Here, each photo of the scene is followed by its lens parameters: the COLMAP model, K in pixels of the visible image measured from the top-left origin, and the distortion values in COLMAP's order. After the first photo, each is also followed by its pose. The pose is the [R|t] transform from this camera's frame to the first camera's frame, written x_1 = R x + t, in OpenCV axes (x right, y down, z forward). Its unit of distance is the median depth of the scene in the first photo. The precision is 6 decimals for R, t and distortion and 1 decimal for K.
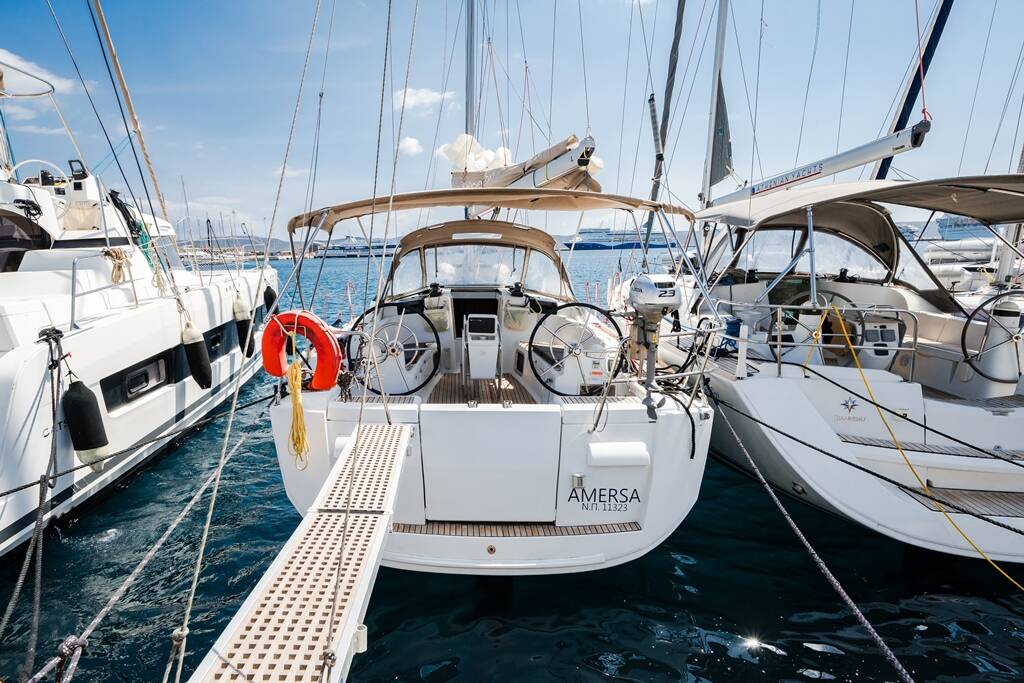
lens RADIAL K [[529.0, 0, 512.0], [0, 529.0, 341.5], [0, 0, 1]] dist [-0.069060, -0.000012]
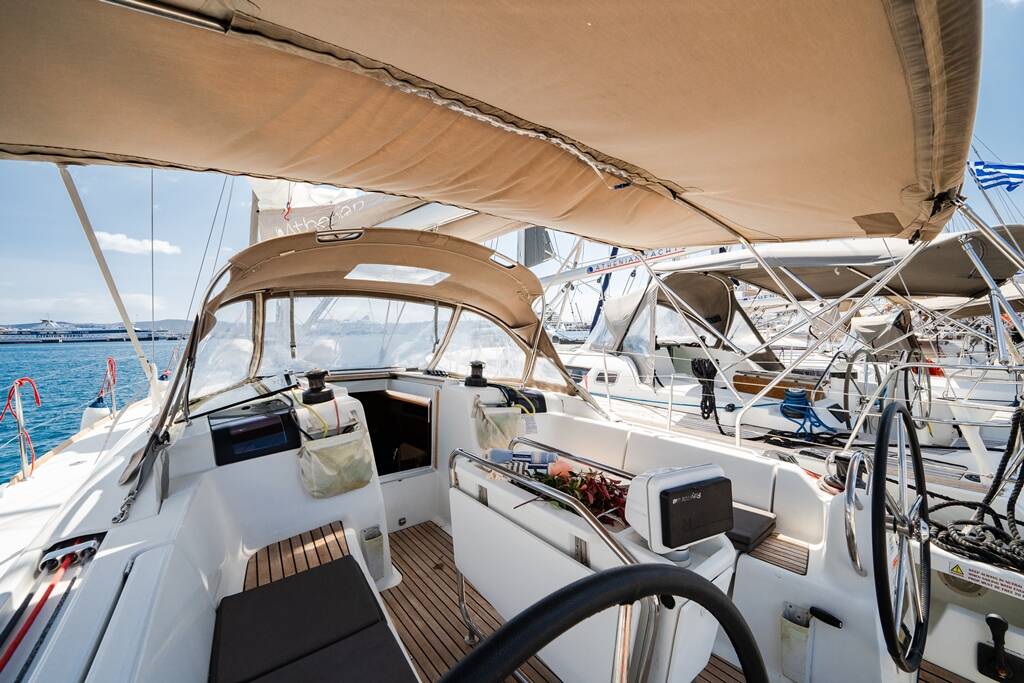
lens RADIAL K [[388.2, 0, 512.0], [0, 388.2, 341.5], [0, 0, 1]] dist [-0.015085, -0.000066]
pose [[0.831113, -0.008484, 0.556039, -0.171263], [0.095256, 0.987278, -0.127316, -0.071654], [-0.547885, 0.158780, 0.821347, 0.594345]]
